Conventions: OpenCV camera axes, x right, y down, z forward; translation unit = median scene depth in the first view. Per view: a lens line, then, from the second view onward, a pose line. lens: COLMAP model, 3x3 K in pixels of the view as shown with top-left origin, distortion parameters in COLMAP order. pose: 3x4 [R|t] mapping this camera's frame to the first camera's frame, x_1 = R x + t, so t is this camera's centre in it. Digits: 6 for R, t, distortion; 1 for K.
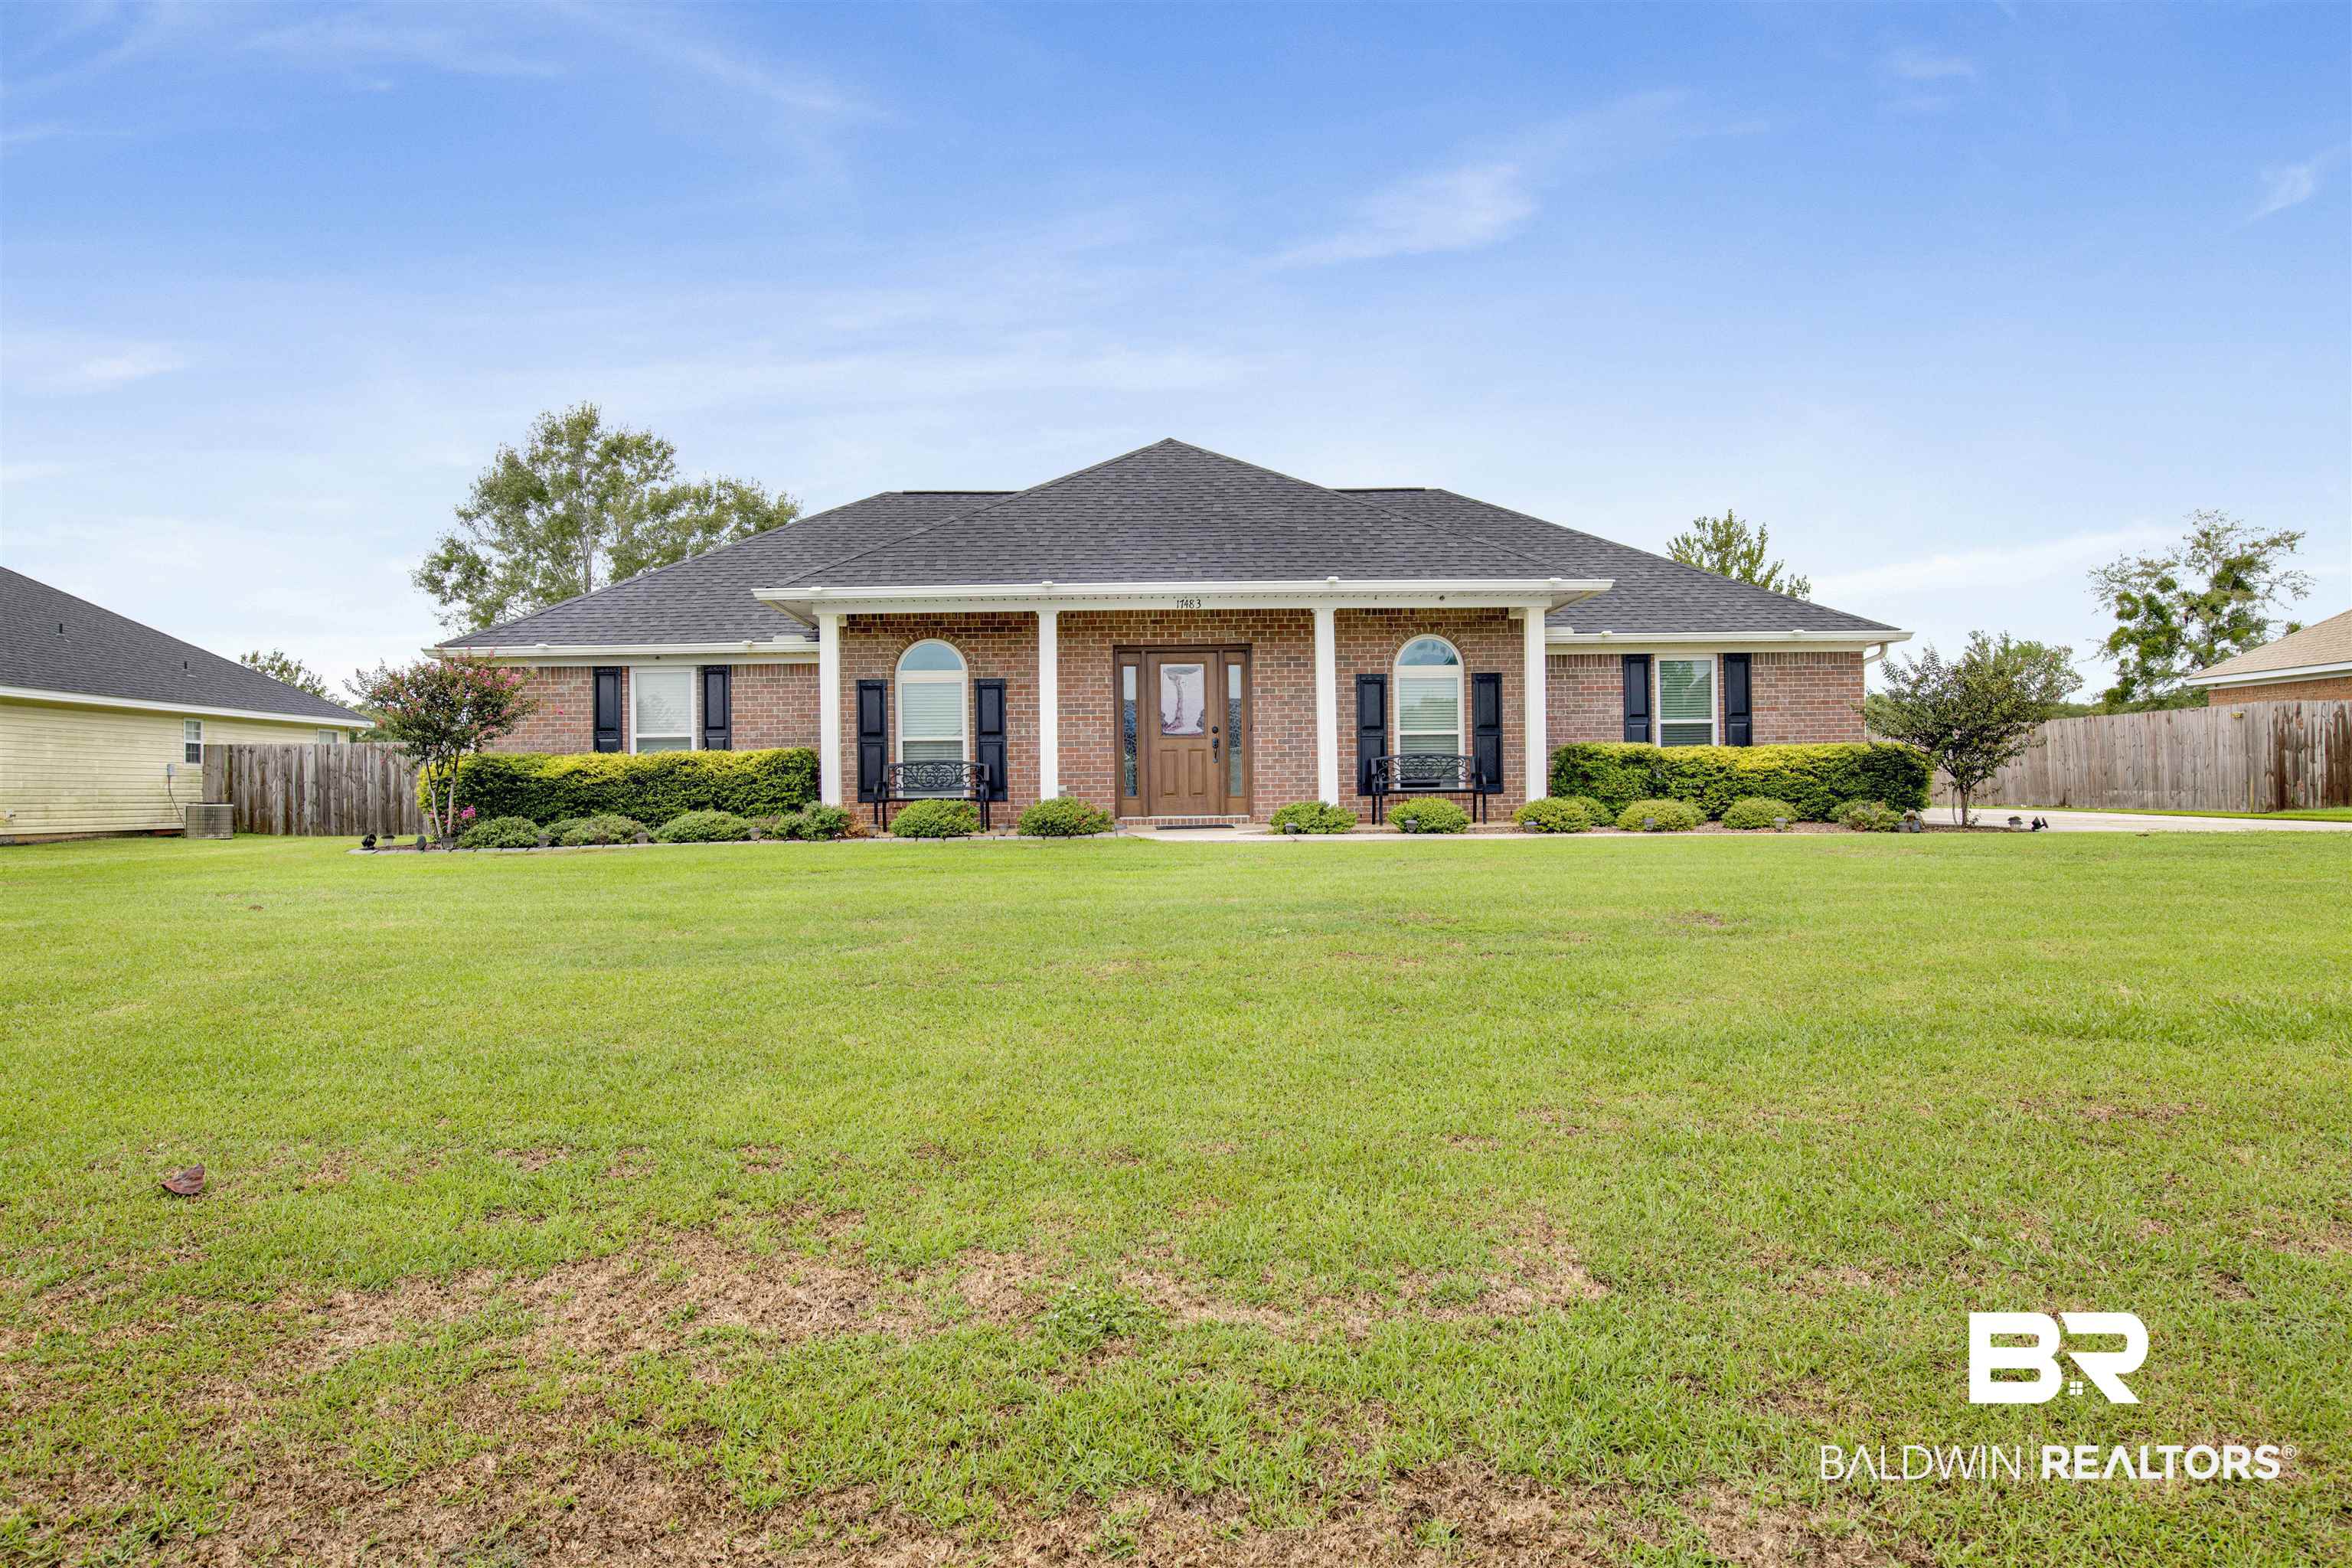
lens RADIAL K [[1496.6, 0, 1176.0], [0, 1496.6, 784.0], [0, 0, 1]] dist [-0.050369, 0.002060]
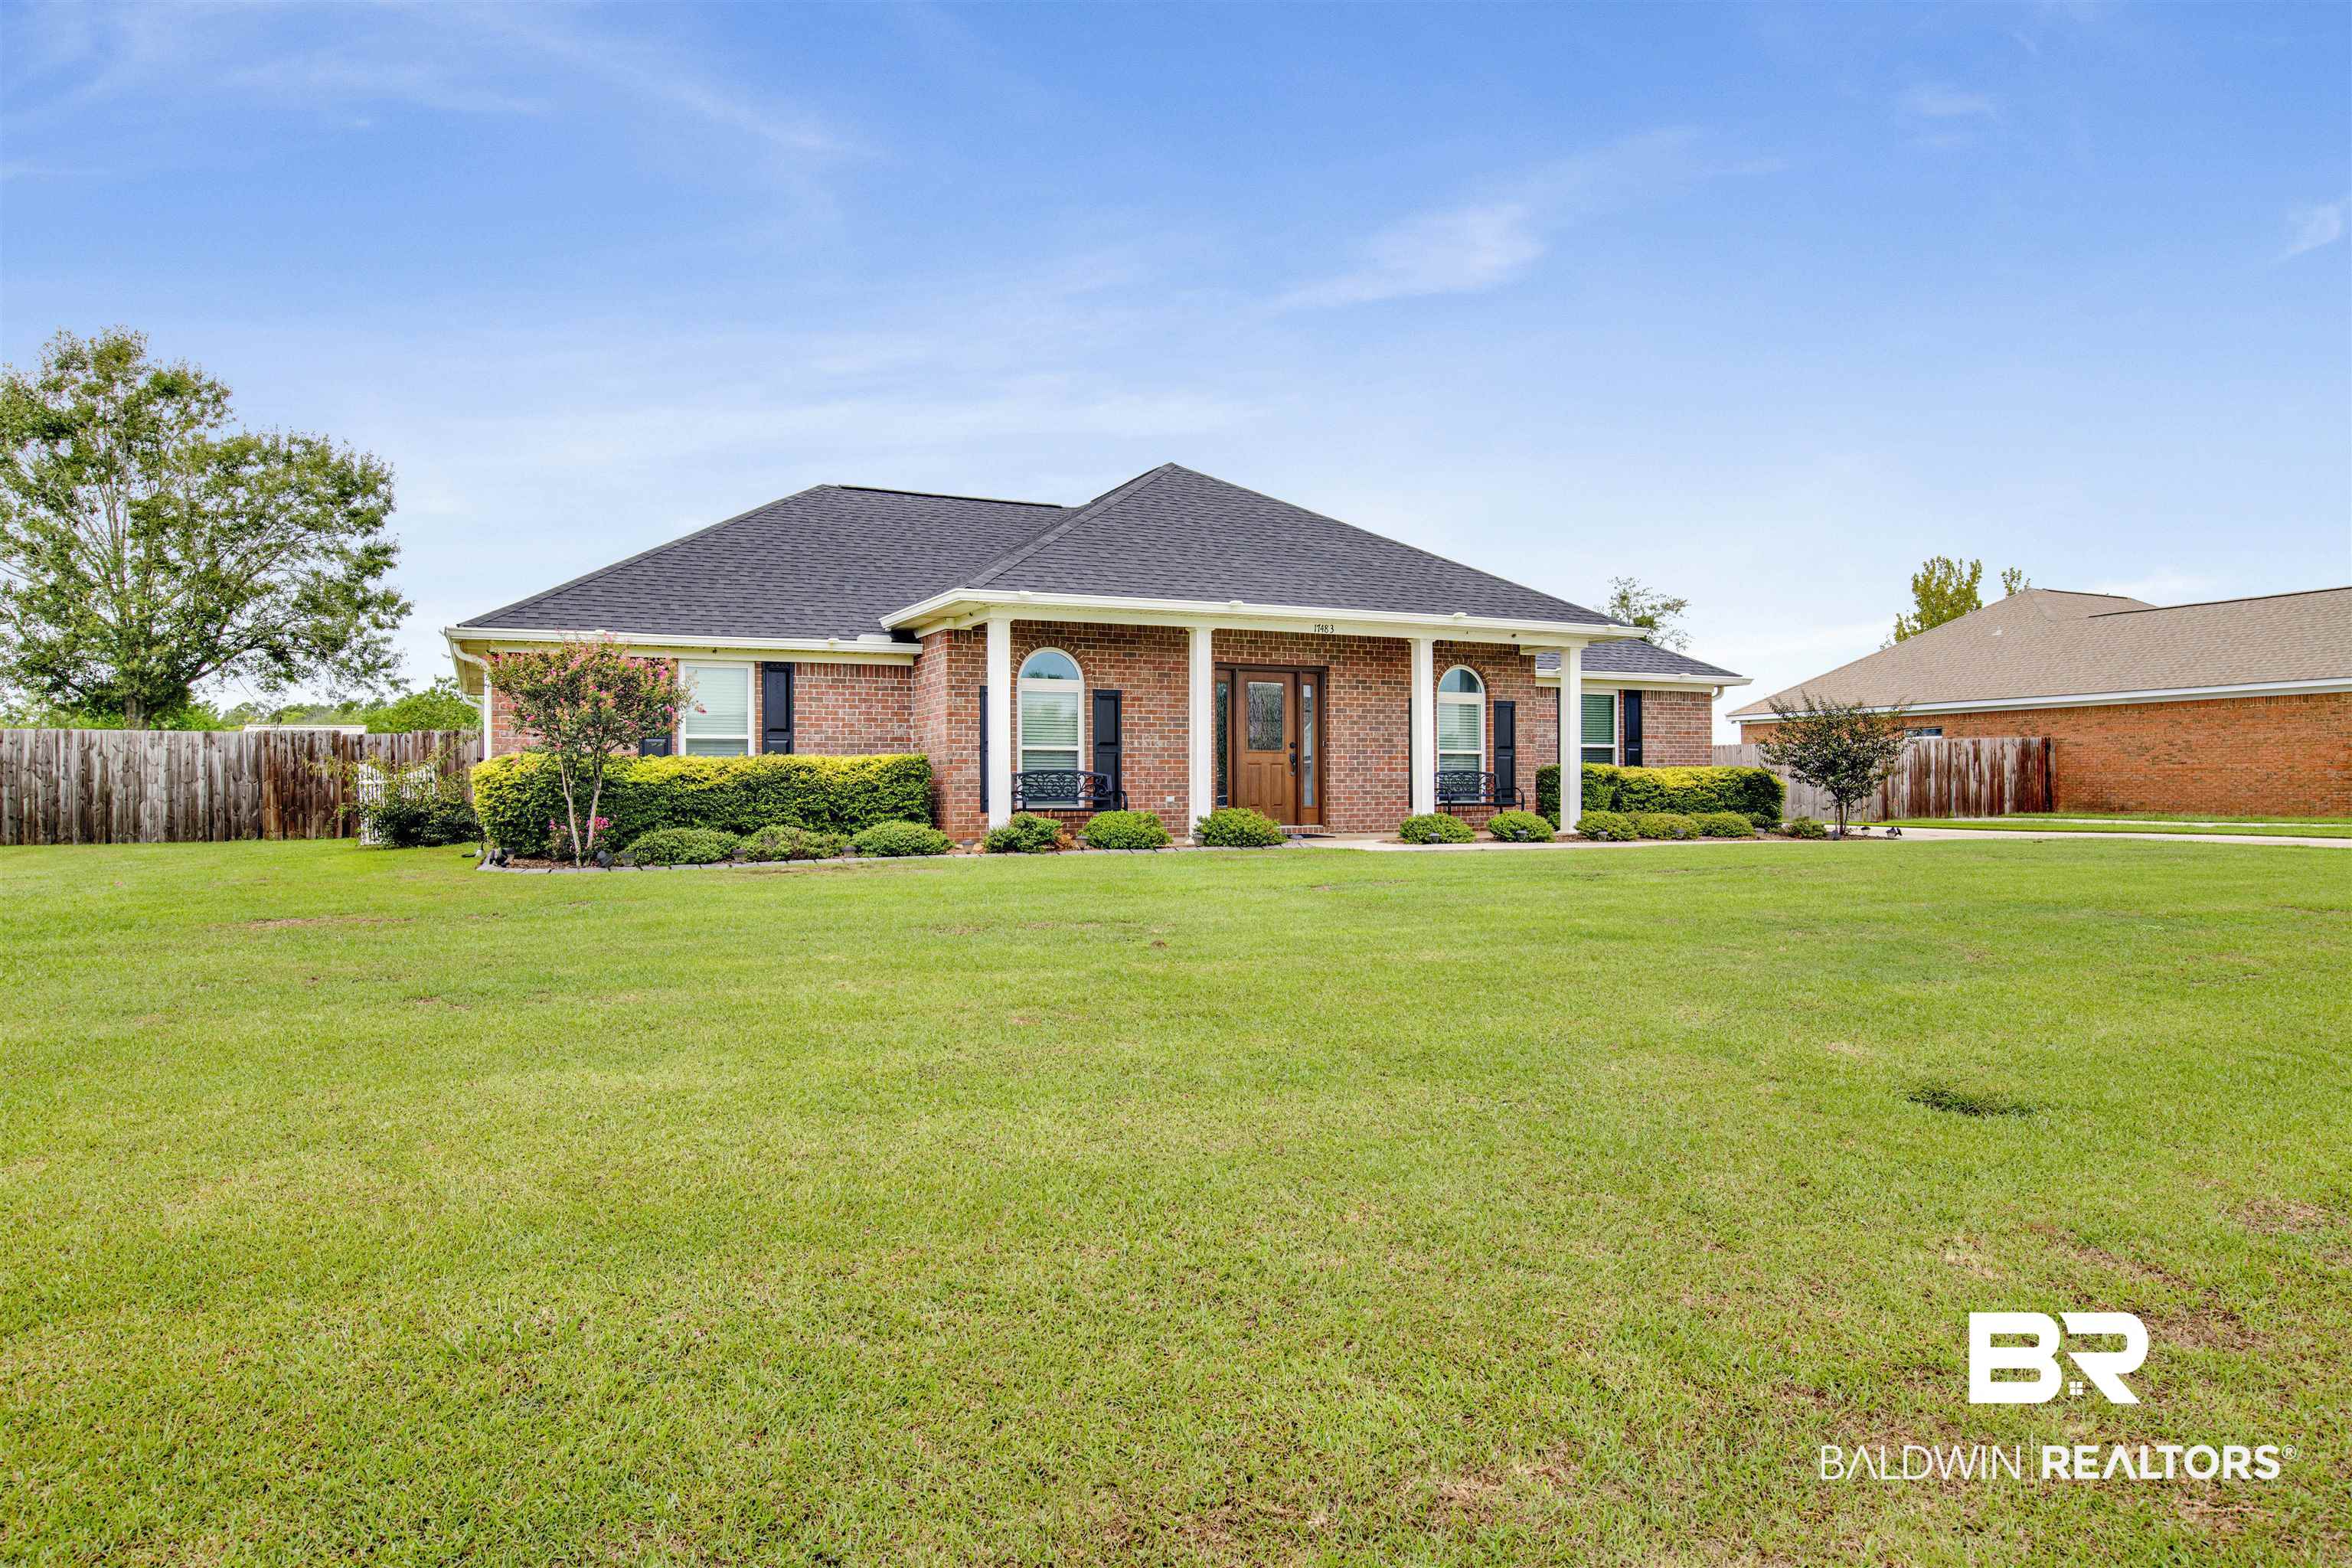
lens RADIAL K [[1411.0, 0, 1176.0], [0, 1411.0, 784.0], [0, 0, 1]] dist [-0.031898, 0.000578]
pose [[0.917463, 0.011659, 0.397651, -0.452612], [-0.011652, 0.999929, -0.002433, -0.005061], [-0.397651, -0.002401, 0.917534, 0.105475]]
